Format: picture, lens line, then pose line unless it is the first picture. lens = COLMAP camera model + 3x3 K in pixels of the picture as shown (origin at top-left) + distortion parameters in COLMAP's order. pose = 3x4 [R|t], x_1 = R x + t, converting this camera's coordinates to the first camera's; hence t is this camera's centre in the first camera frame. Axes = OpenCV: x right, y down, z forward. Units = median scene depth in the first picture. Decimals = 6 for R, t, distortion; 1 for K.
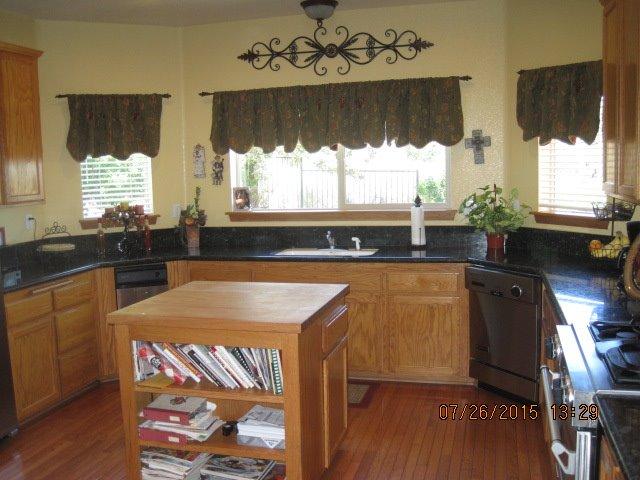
lens RADIAL K [[663.4, 0, 320.0], [0, 663.4, 240.0], [0, 0, 1]] dist [-0.174244, 0.114896]
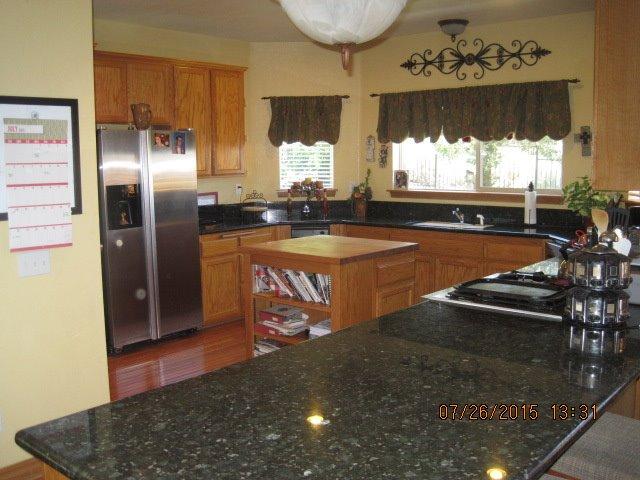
lens RADIAL K [[663.4, 0, 320.0], [0, 663.4, 240.0], [0, 0, 1]] dist [-0.174244, 0.114896]
pose [[0.904489, 0.071439, -0.420471, 0.295168], [-0.062692, 0.997433, 0.034607, 0.018756], [0.421864, -0.004942, 0.906646, -0.203558]]
